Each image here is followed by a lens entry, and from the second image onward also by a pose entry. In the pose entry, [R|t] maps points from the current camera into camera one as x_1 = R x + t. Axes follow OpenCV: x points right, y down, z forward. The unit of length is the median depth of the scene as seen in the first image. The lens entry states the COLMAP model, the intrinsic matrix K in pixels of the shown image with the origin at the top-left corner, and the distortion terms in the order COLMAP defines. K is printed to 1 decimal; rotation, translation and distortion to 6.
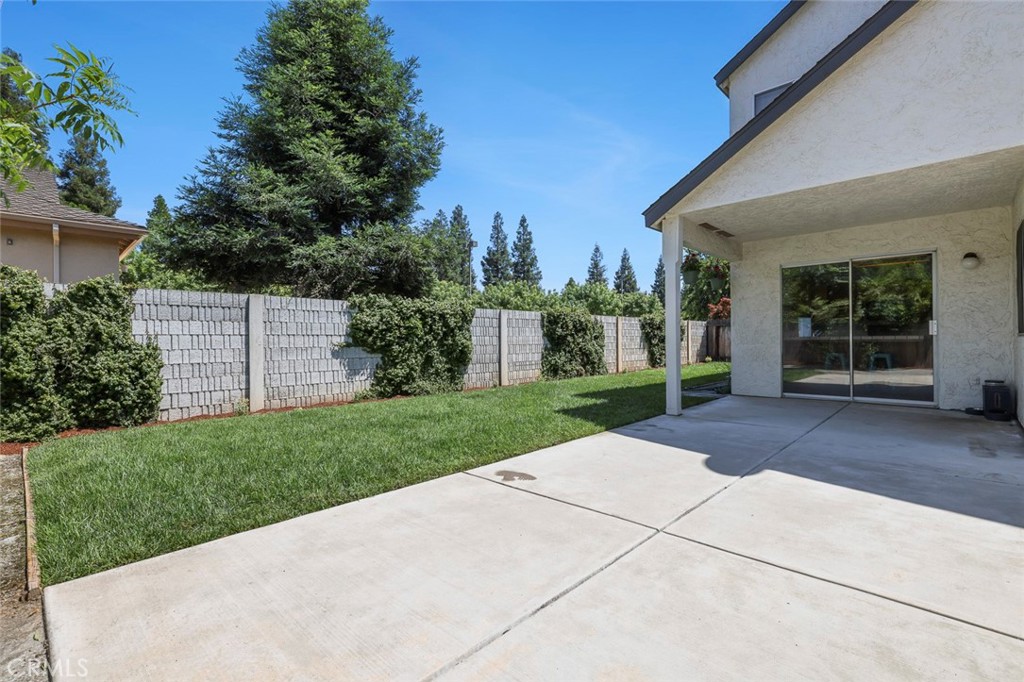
lens RADIAL K [[464.4, 0, 512.0], [0, 464.4, 339.2], [0, 0, 1]] dist [-0.002381, -0.000384]
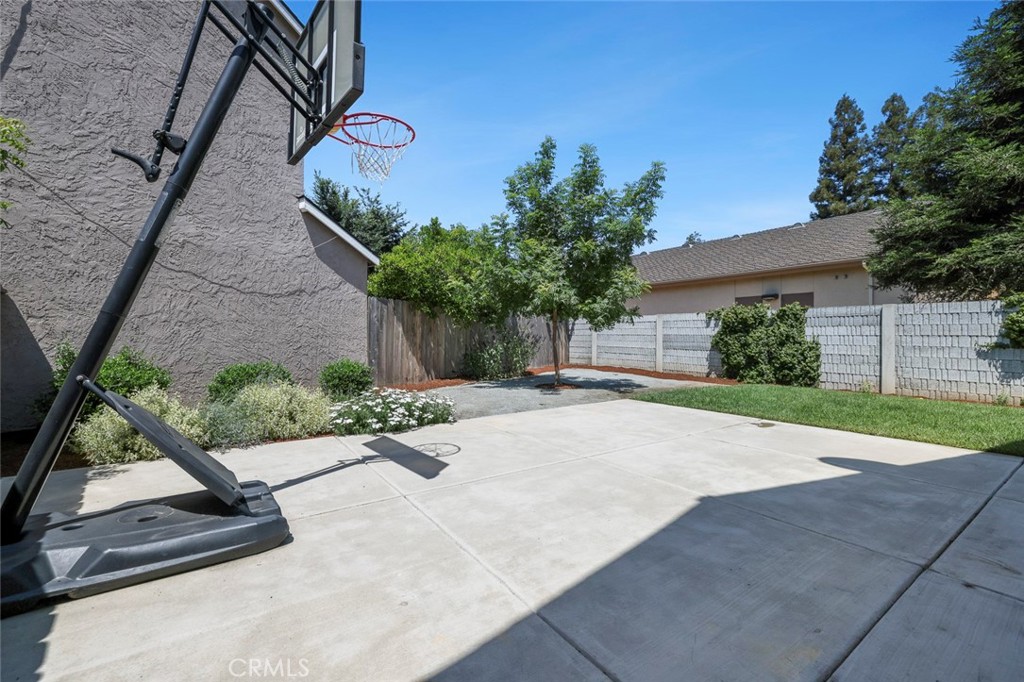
lens RADIAL K [[435.6, 0, 511.9], [0, 435.6, 337.9], [0, 0, 1]] dist [-0.001146, -0.000001]
pose [[-0.204582, 0.010590, -0.978792, 0.881363], [-0.002744, 0.999931, 0.011392, -0.014308], [0.978846, 0.005016, -0.204539, 0.229323]]
